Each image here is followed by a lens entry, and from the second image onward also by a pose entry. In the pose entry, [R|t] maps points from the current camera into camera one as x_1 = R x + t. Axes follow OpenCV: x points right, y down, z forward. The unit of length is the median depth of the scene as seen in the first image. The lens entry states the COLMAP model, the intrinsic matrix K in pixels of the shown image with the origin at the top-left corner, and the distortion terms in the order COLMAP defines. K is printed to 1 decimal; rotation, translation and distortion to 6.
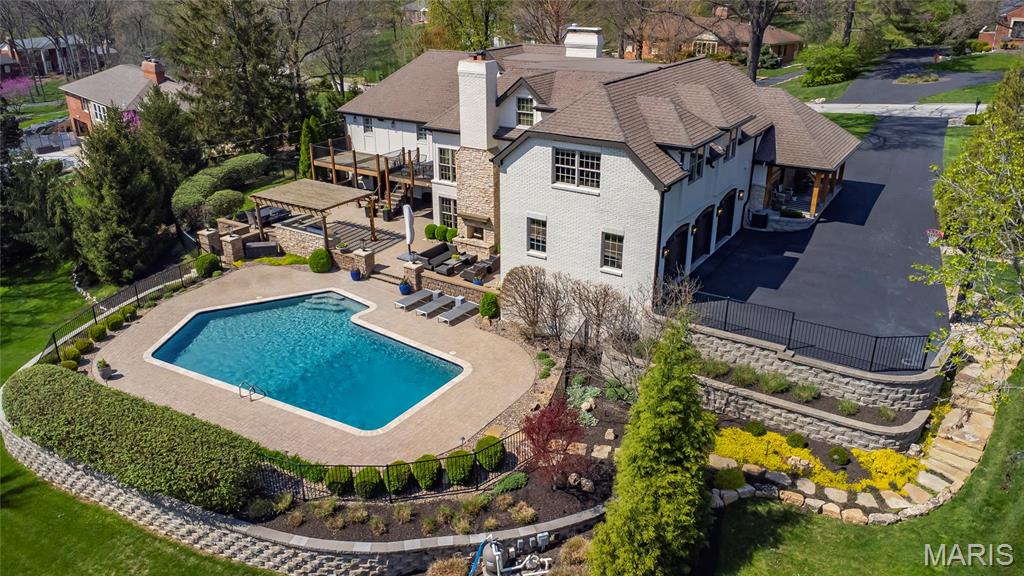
lens RADIAL K [[739.7, 0, 510.6], [0, 739.7, 288.0], [0, 0, 1]] dist [-0.004008, -0.004580]
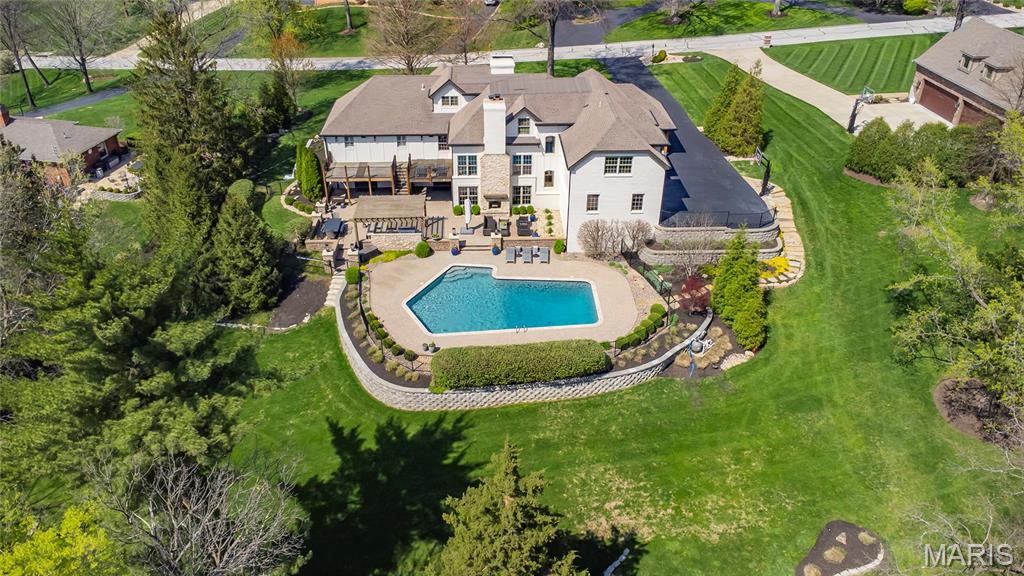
lens RADIAL K [[739.7, 0, 512.5], [0, 739.7, 288.0], [0, 0, 1]] dist [-0.004008, -0.004580]
pose [[0.811494, -0.307525, 0.496897, -1.146465], [0.221433, 0.948736, 0.225536, -0.340623], [-0.540782, -0.072992, 0.837990, -0.470361]]
